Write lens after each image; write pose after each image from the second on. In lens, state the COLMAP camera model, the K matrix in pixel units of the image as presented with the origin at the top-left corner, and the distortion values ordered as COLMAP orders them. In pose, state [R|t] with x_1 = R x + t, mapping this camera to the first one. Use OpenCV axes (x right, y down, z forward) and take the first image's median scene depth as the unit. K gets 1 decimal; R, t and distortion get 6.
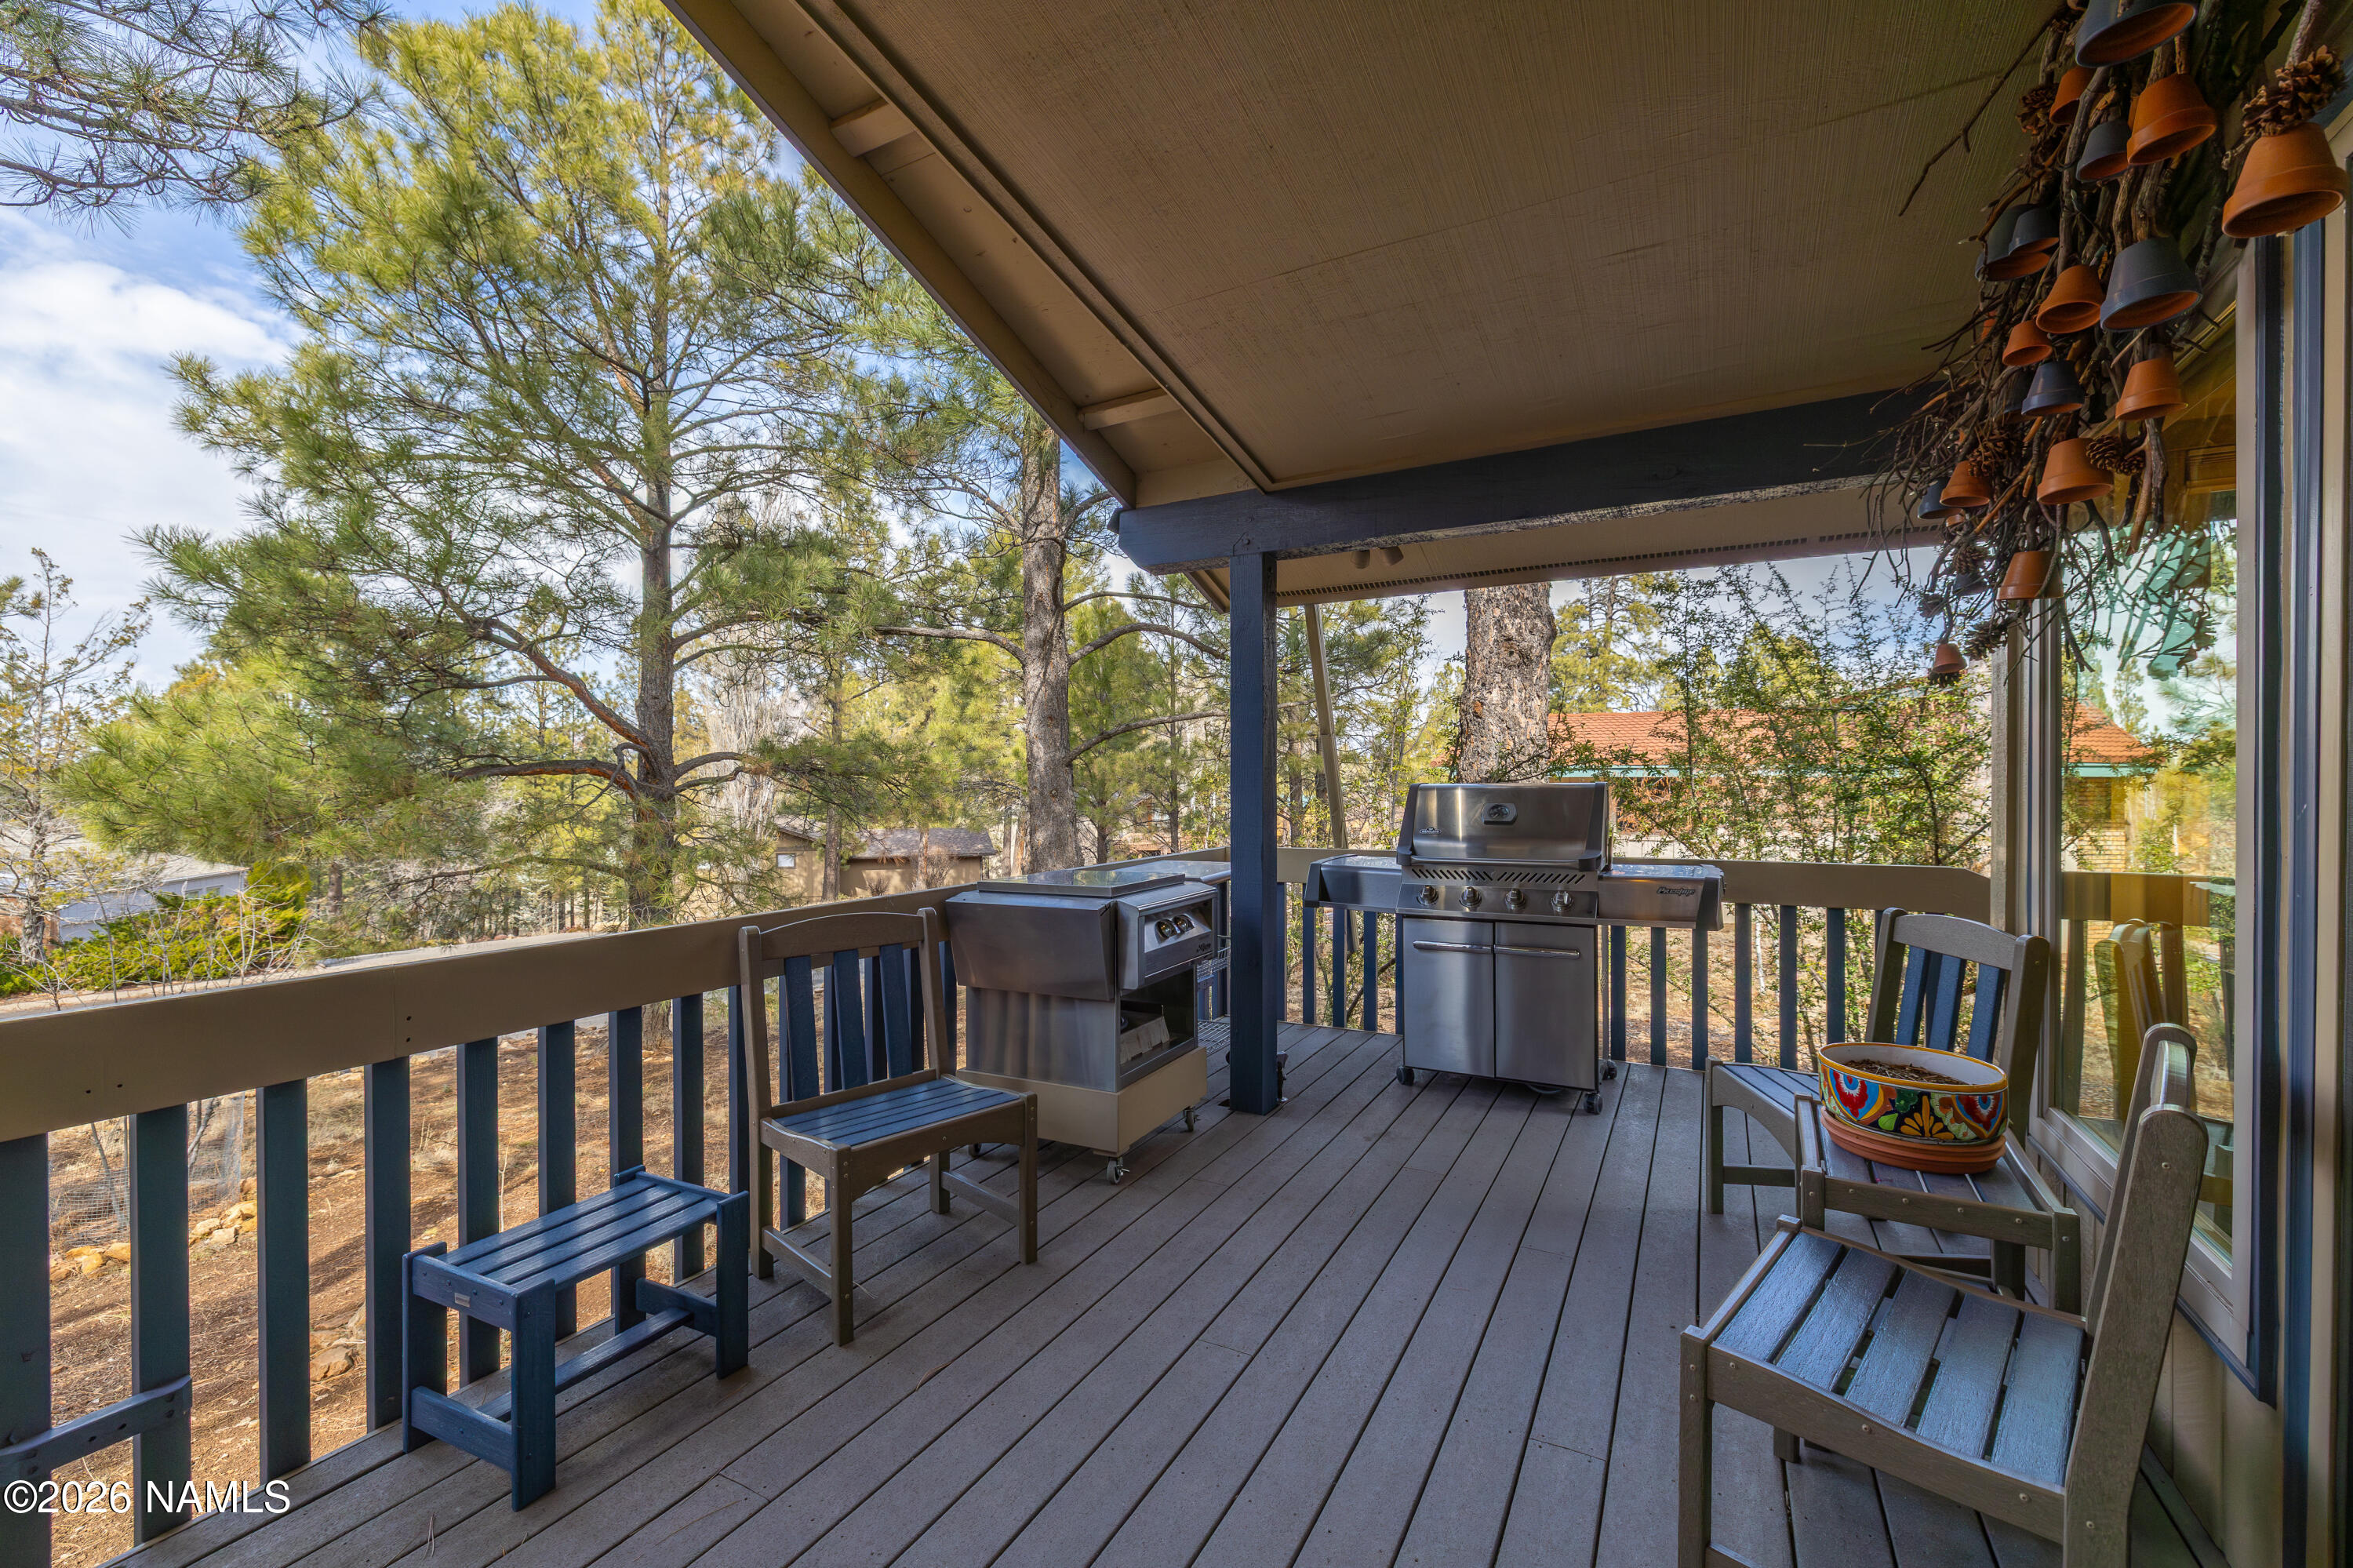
lens RADIAL K [[1001.6, 0, 1174.8], [0, 1001.6, 786.8], [0, 0, 1]] dist [-0.004010, -0.000055]
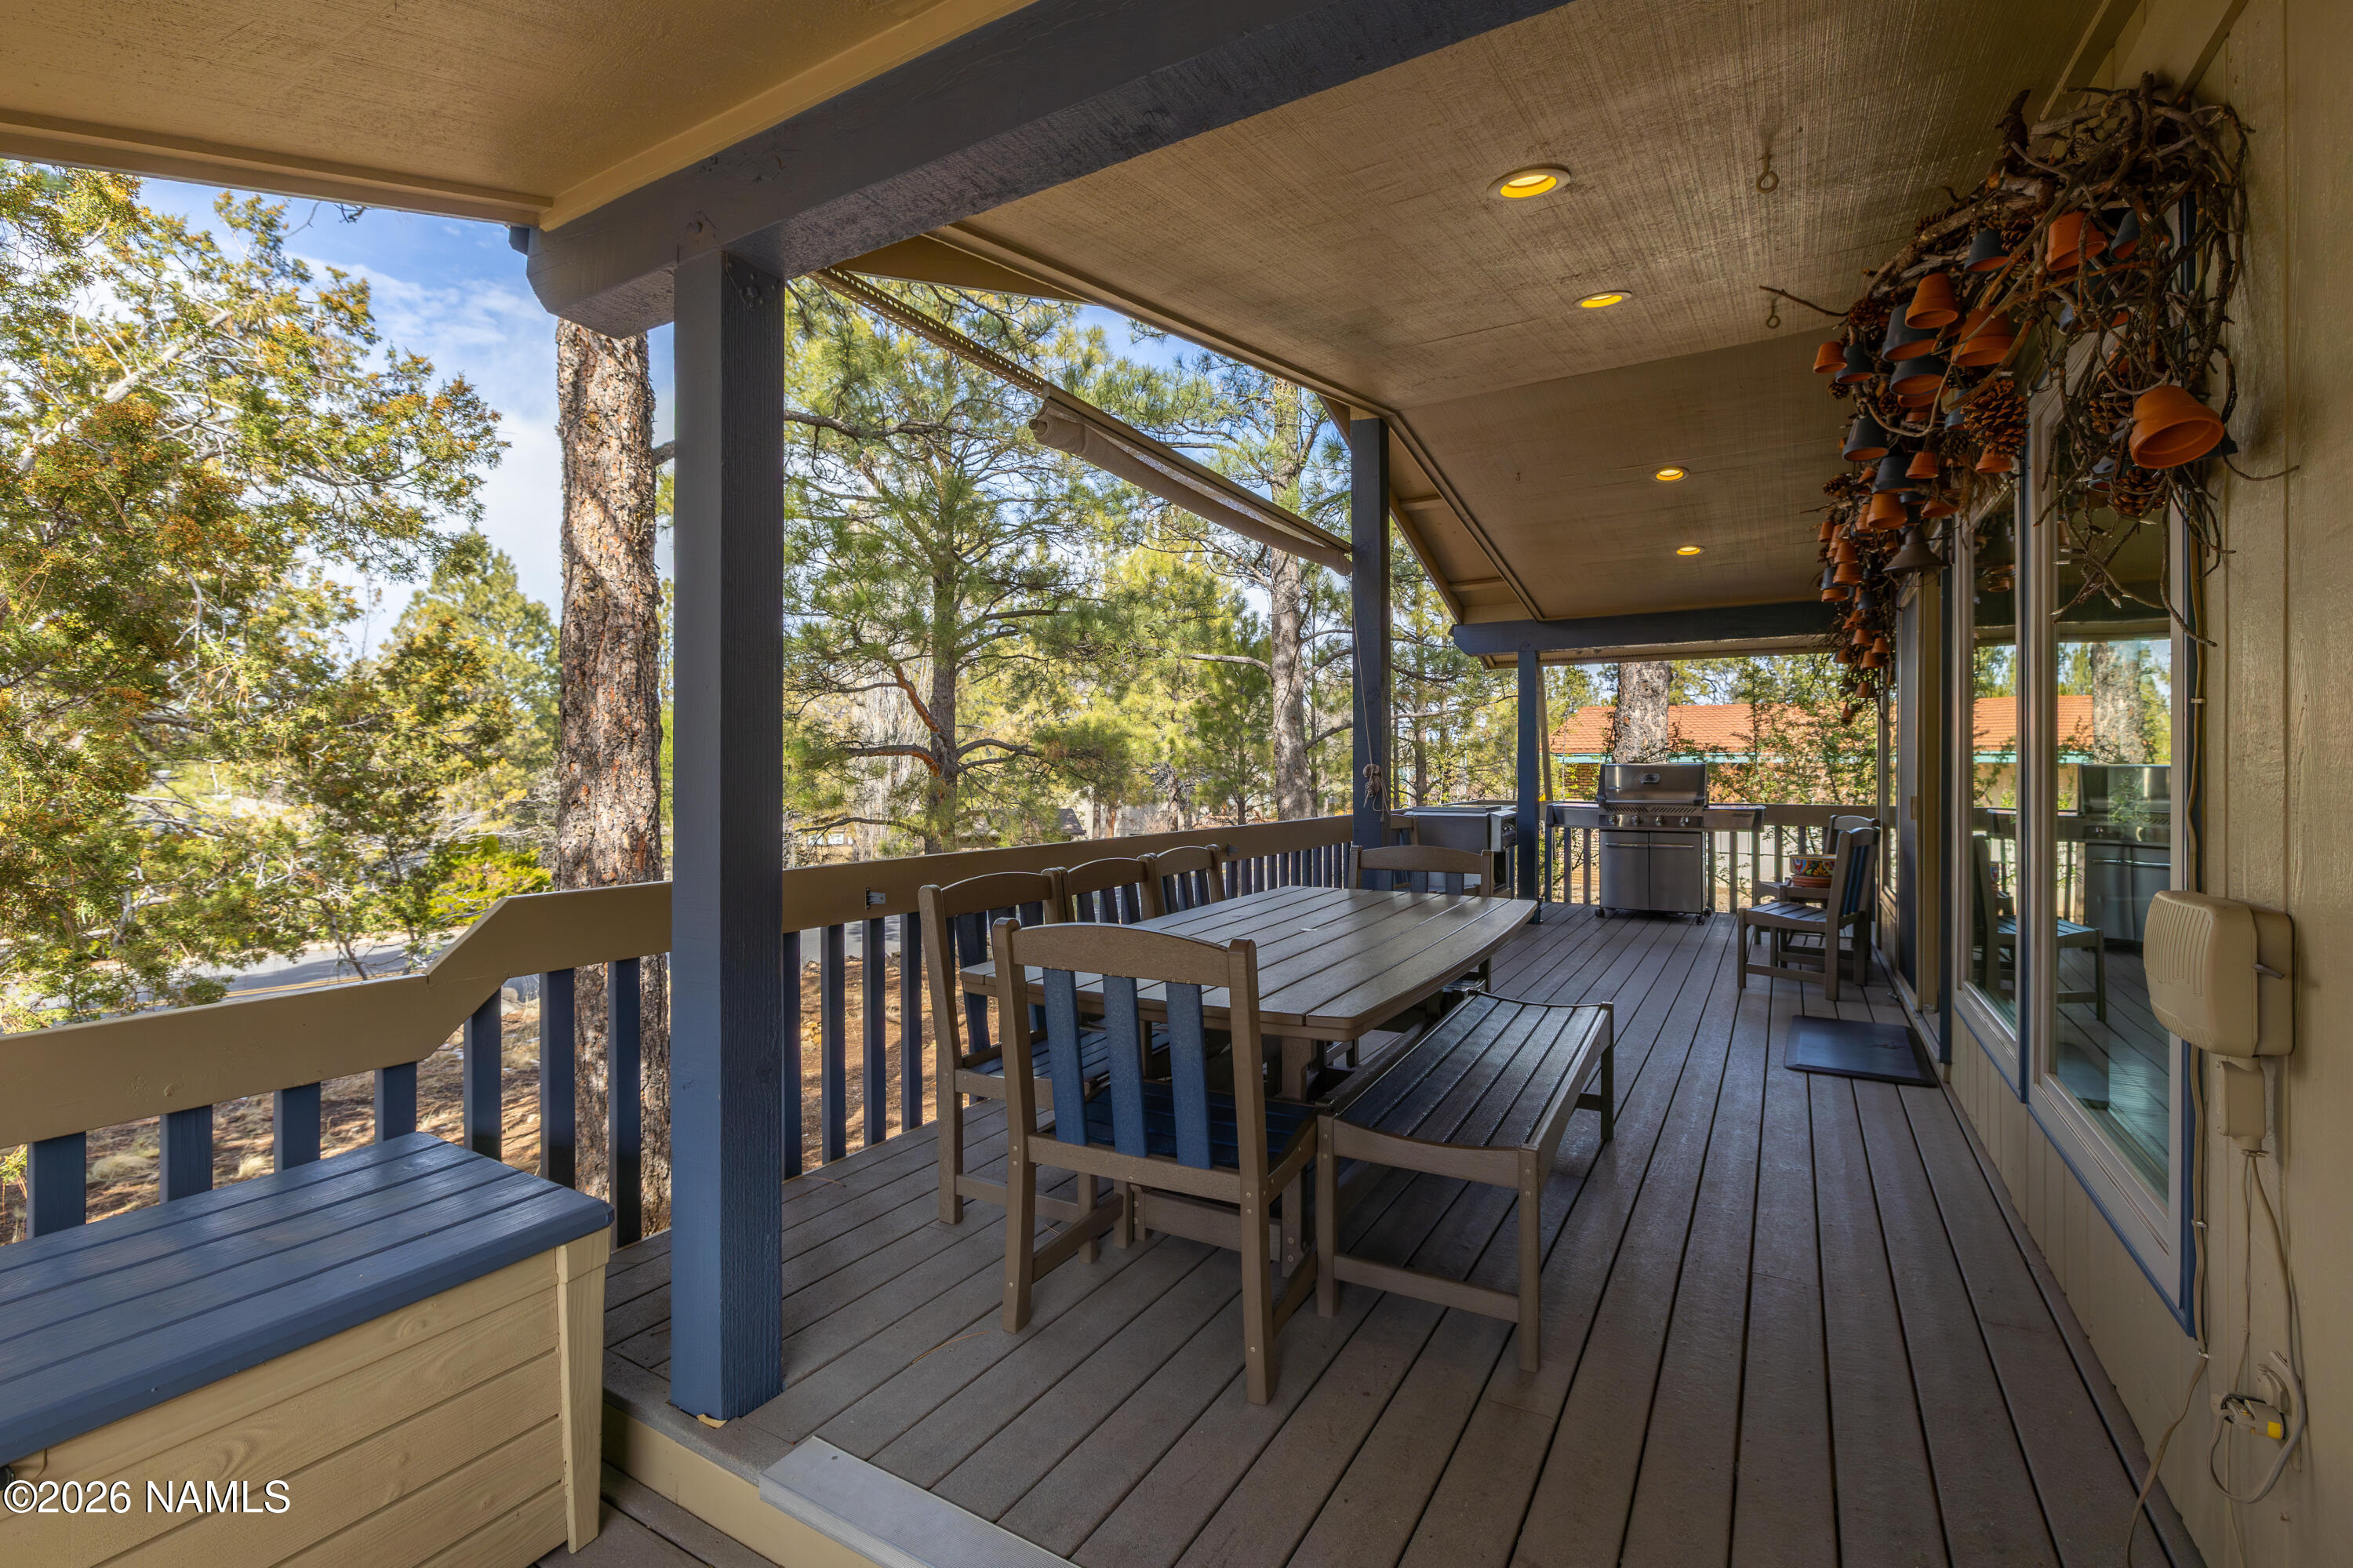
lens RADIAL K [[1001.6, 0, 1180.4], [0, 1001.6, 765.5], [0, 0, 1]] dist [-0.004010, -0.000055]
pose [[0.998325, 0.006218, -0.057524, -0.358584], [-0.006587, 0.999959, -0.006224, 0.014142], [0.057483, 0.006593, 0.998325, -0.751297]]
